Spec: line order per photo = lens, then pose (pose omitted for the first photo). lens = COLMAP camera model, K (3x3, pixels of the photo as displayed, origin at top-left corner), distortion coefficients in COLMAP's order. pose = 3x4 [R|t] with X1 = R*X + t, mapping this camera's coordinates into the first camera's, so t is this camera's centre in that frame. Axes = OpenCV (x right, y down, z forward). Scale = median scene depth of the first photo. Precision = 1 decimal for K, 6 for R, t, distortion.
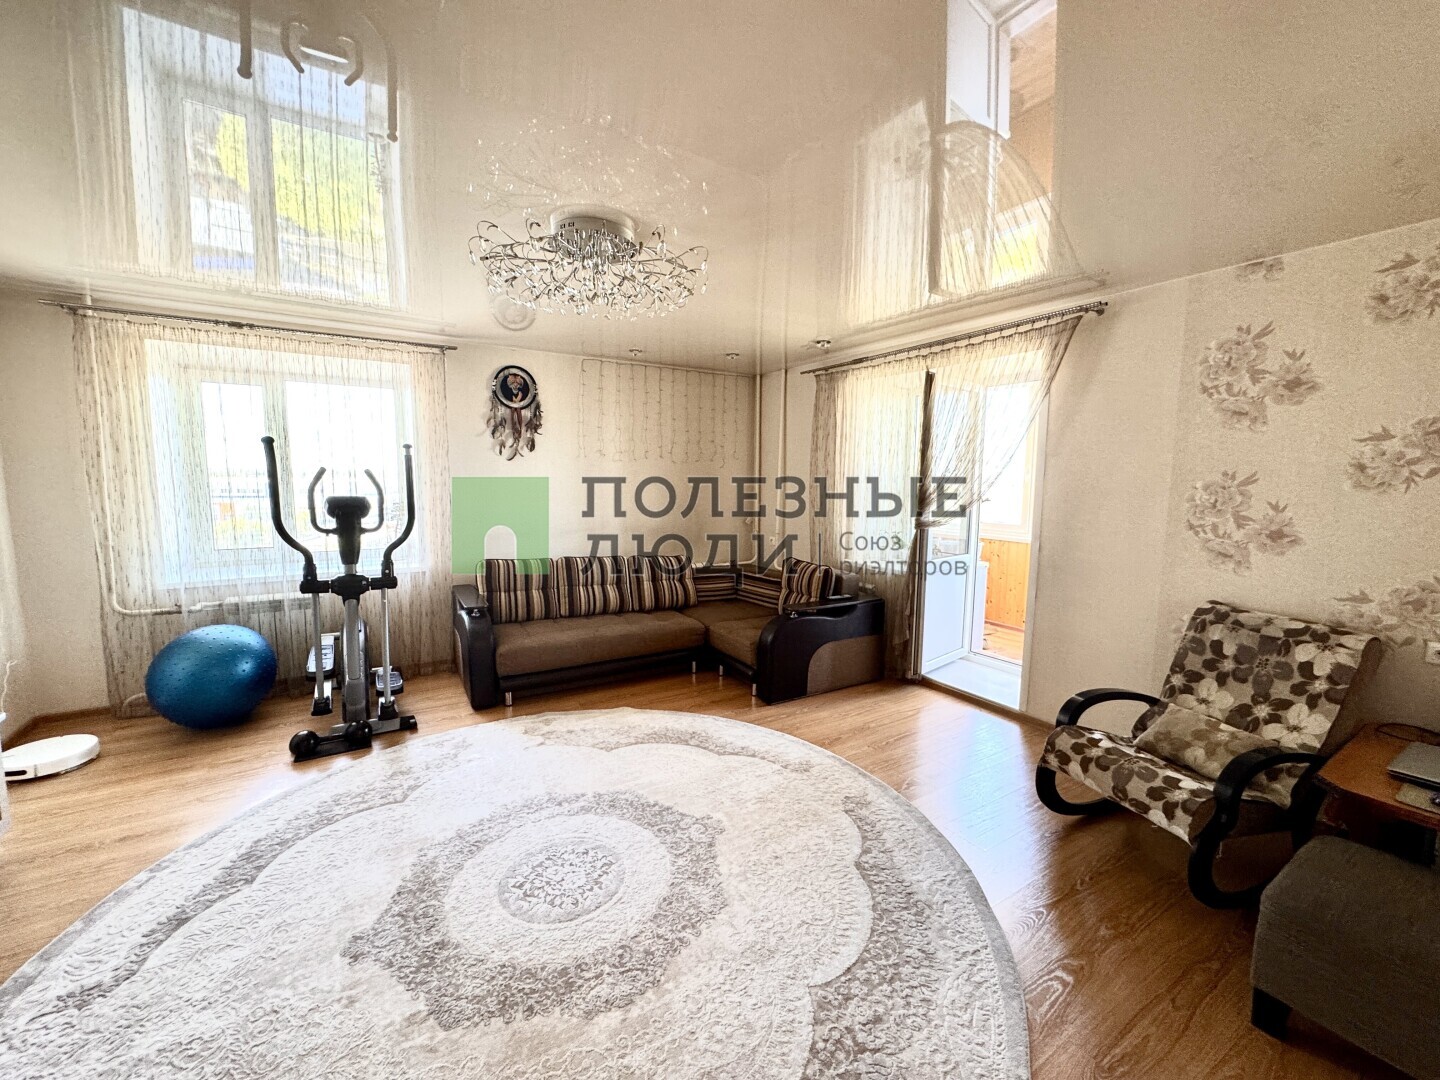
lens RADIAL K [[577.0, 0, 719.0], [0, 577.0, 538.6], [0, 0, 1]] dist [-0.001942, 0.000254]
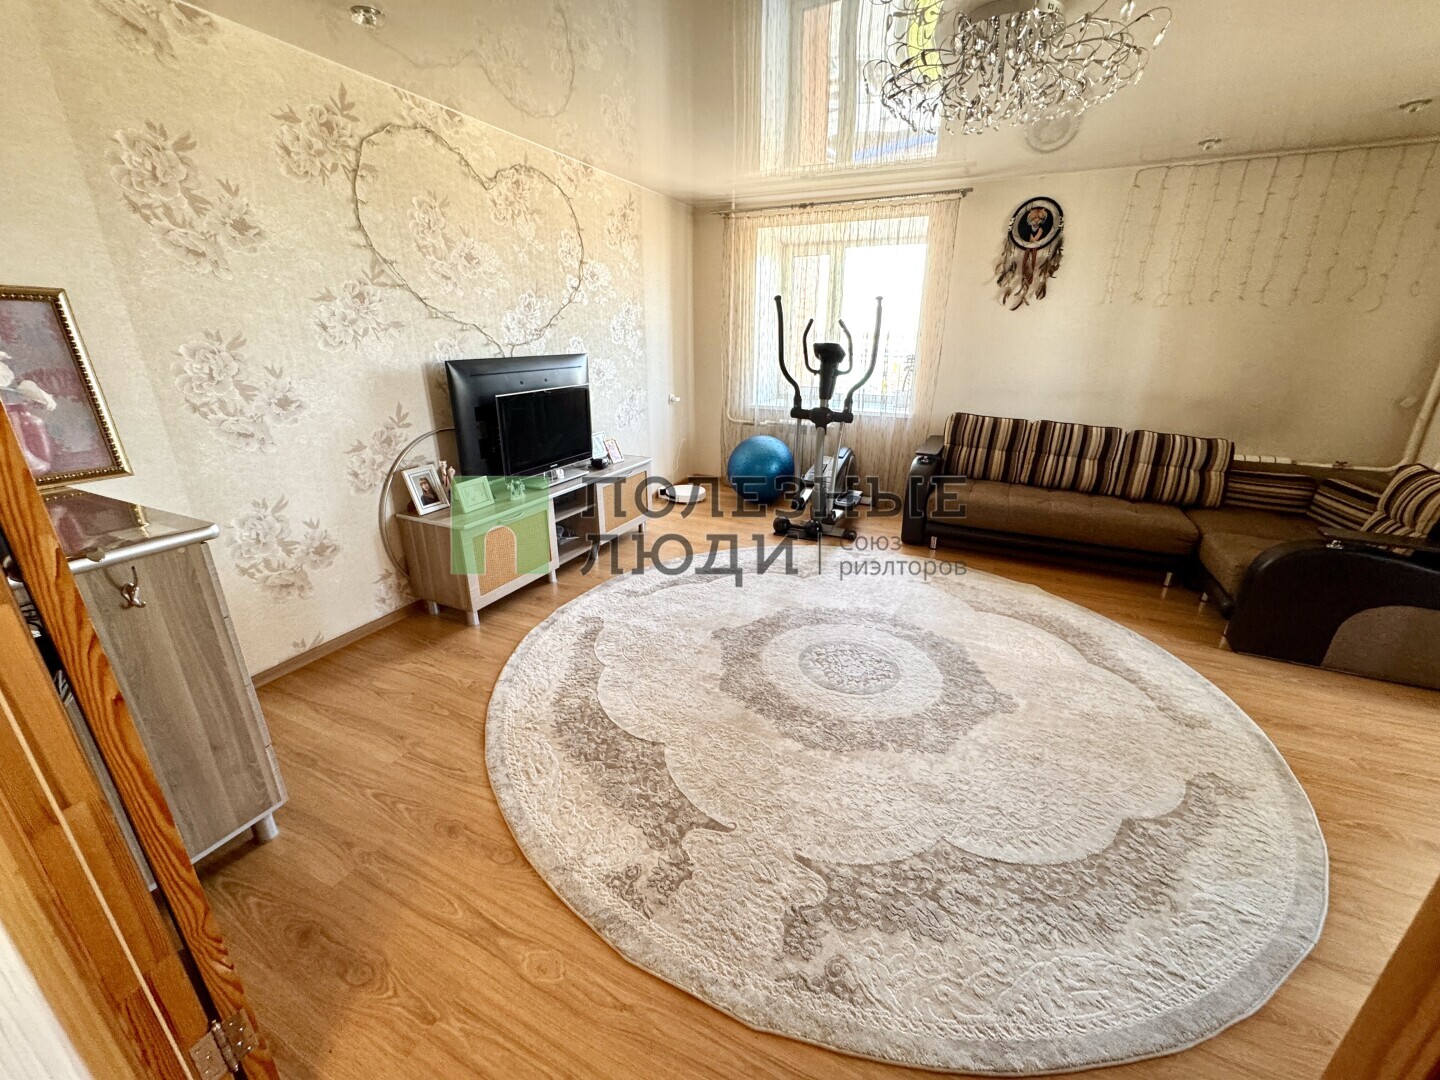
lens RADIAL K [[577.0, 0, 719.0], [0, 577.0, 538.6], [0, 0, 1]] dist [-0.001942, 0.000254]
pose [[0.544268, 0.274554, -0.792712, 0.333871], [-0.090254, 0.958609, 0.270044, 0.016302], [0.834042, -0.075431, 0.546520, 0.084296]]
